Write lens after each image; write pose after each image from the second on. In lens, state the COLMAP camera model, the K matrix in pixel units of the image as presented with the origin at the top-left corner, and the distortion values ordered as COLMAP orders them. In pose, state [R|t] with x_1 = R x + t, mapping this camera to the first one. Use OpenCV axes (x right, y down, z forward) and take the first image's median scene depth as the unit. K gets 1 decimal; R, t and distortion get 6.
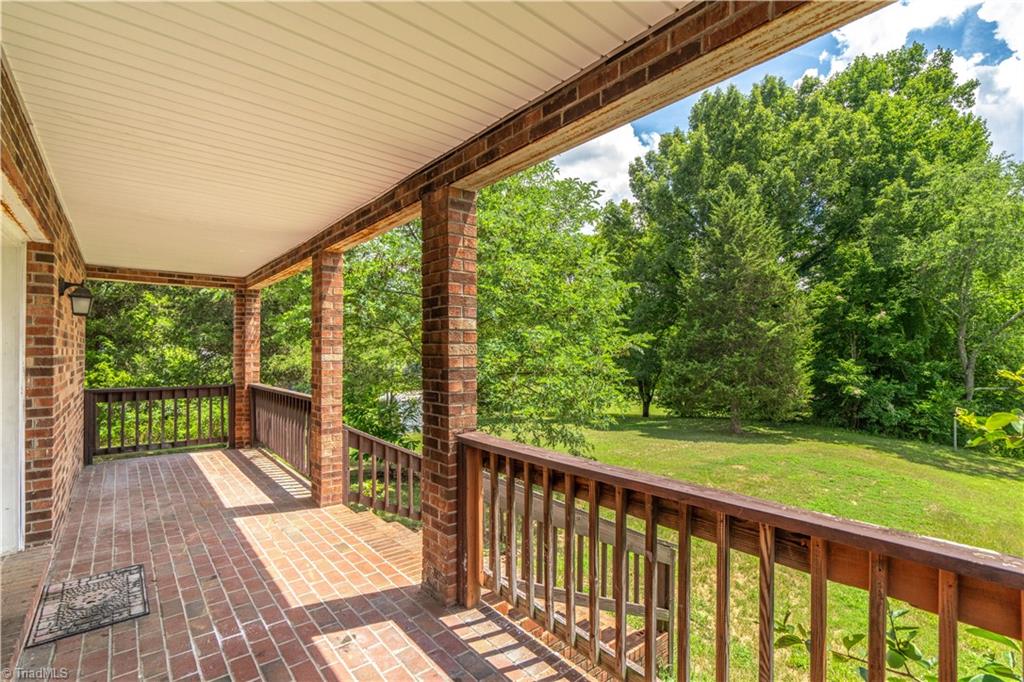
lens RADIAL K [[480.5, 0, 512.1], [0, 480.5, 346.6], [0, 0, 1]] dist [0.012603, 0.001366]
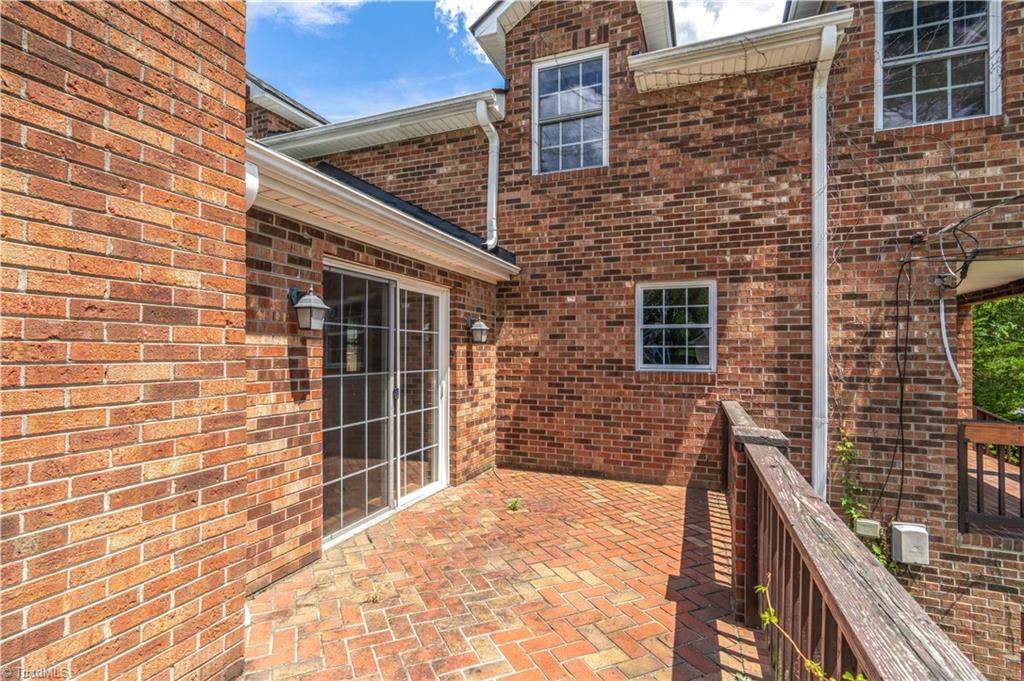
lens RADIAL K [[480.5, 0, 511.4], [0, 480.5, 346.5], [0, 0, 1]] dist [0.012603, 0.001366]
pose [[0.473409, -0.004718, -0.880830, 0.410117], [-0.002864, 0.999972, -0.006895, -0.031646], [0.880838, 0.005786, 0.473382, -1.308329]]
